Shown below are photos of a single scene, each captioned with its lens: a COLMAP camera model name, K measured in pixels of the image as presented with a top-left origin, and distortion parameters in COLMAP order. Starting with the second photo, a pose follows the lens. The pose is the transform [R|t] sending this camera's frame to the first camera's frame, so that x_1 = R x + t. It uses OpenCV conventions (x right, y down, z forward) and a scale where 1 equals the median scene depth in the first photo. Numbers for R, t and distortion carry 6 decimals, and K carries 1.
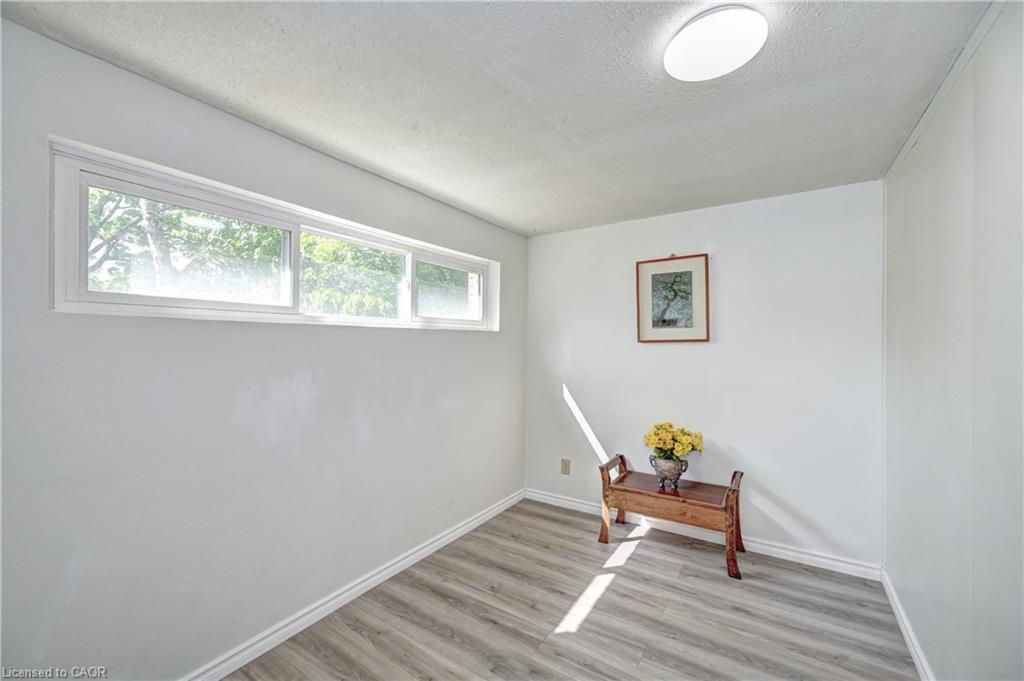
lens RADIAL K [[414.4, 0, 505.1], [0, 414.4, 339.0], [0, 0, 1]] dist [0.001441, 0.000138]
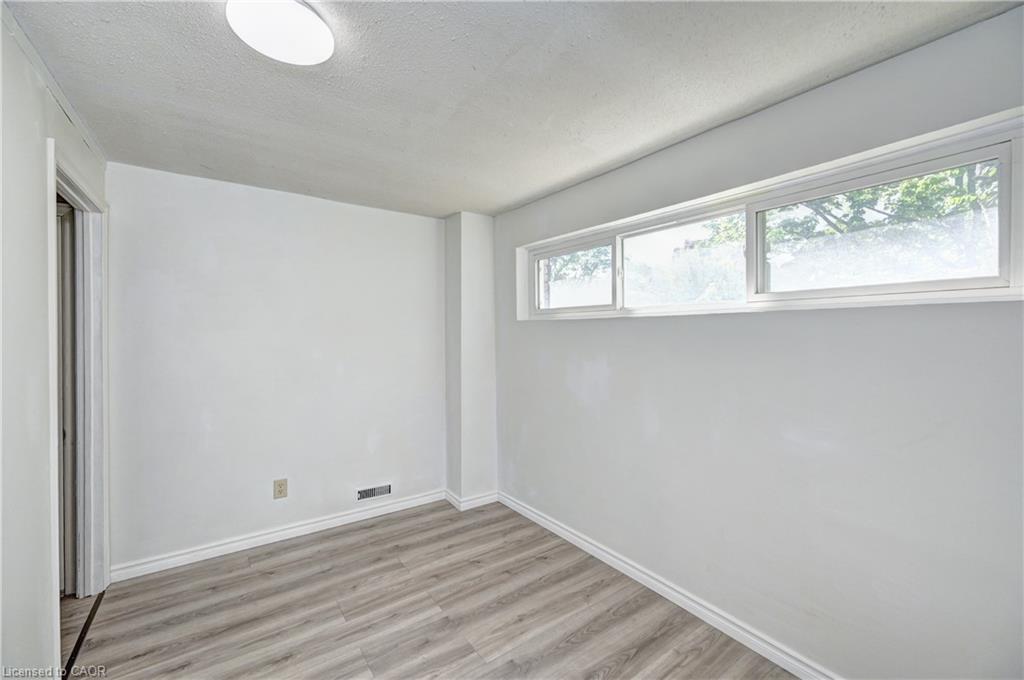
lens RADIAL K [[414.4, 0, 505.7], [0, 414.4, 338.3], [0, 0, 1]] dist [0.001441, 0.000138]
pose [[-0.359134, 0.007783, -0.933254, 0.766516], [0.009423, 0.999944, 0.004713, 0.015493], [0.933238, -0.007102, -0.359187, 1.151723]]
